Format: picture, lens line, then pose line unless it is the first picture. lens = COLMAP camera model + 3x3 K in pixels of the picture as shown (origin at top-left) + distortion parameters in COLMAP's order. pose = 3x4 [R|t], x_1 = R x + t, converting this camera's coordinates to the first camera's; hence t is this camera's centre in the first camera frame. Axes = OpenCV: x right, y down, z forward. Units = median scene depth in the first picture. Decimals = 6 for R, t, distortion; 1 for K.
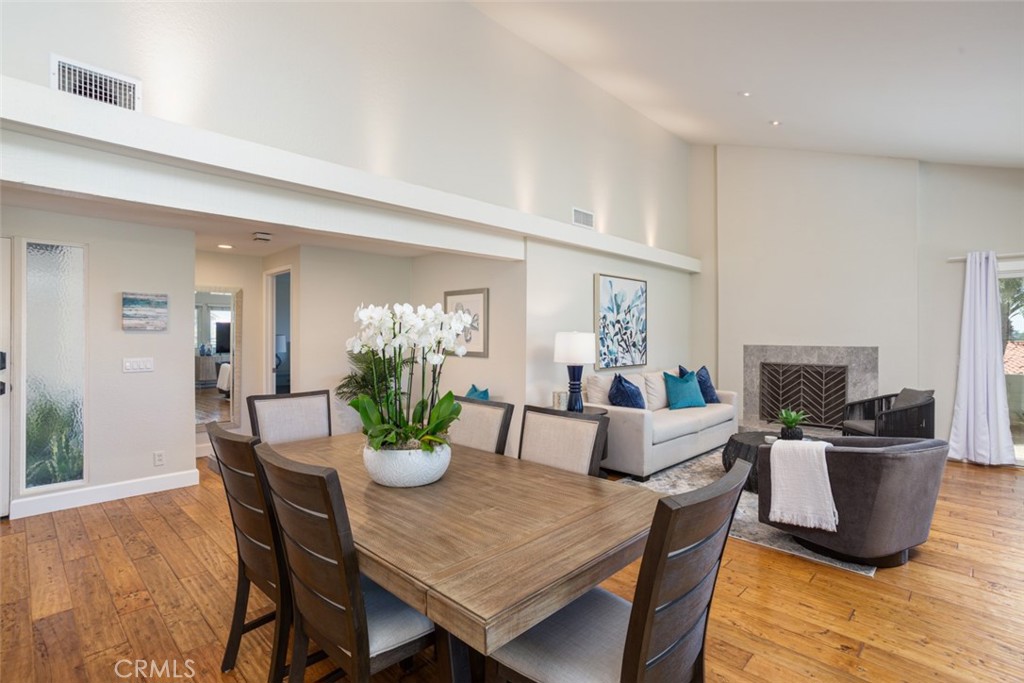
lens RADIAL K [[492.3, 0, 514.9], [0, 492.3, 338.0], [0, 0, 1]] dist [-0.017298, 0.000558]
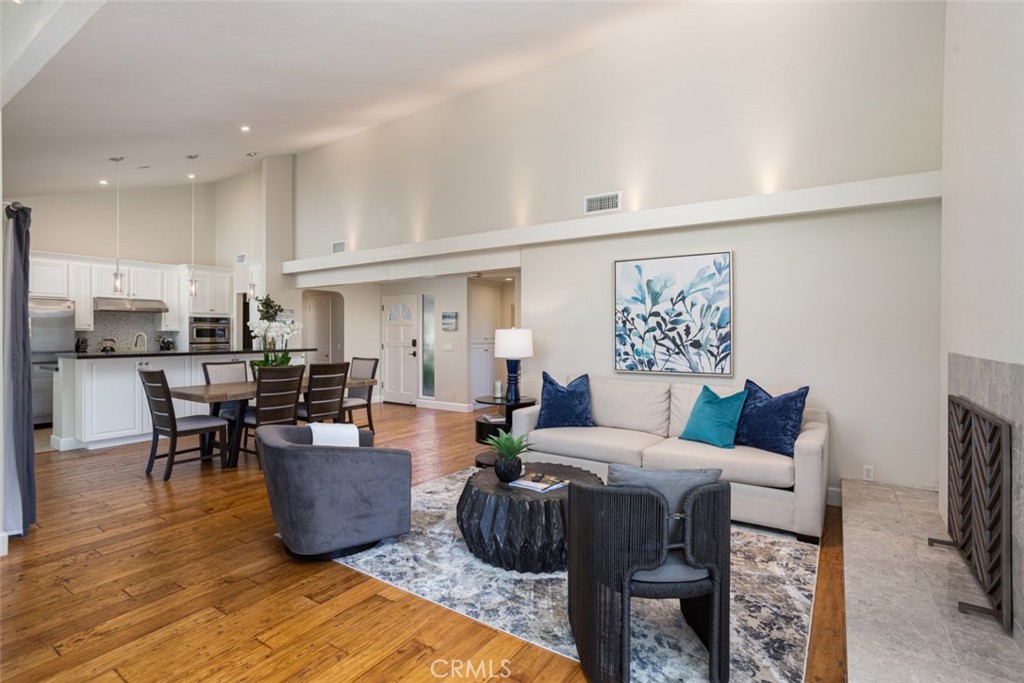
lens RADIAL K [[492.3, 0, 515.3], [0, 492.3, 335.1], [0, 0, 1]] dist [-0.017298, 0.000558]
pose [[0.174972, 0.000709, -0.984573, 0.952572], [-0.008524, 0.999963, -0.000794, 0.002817], [0.984537, 0.008532, 0.174971, 0.647340]]
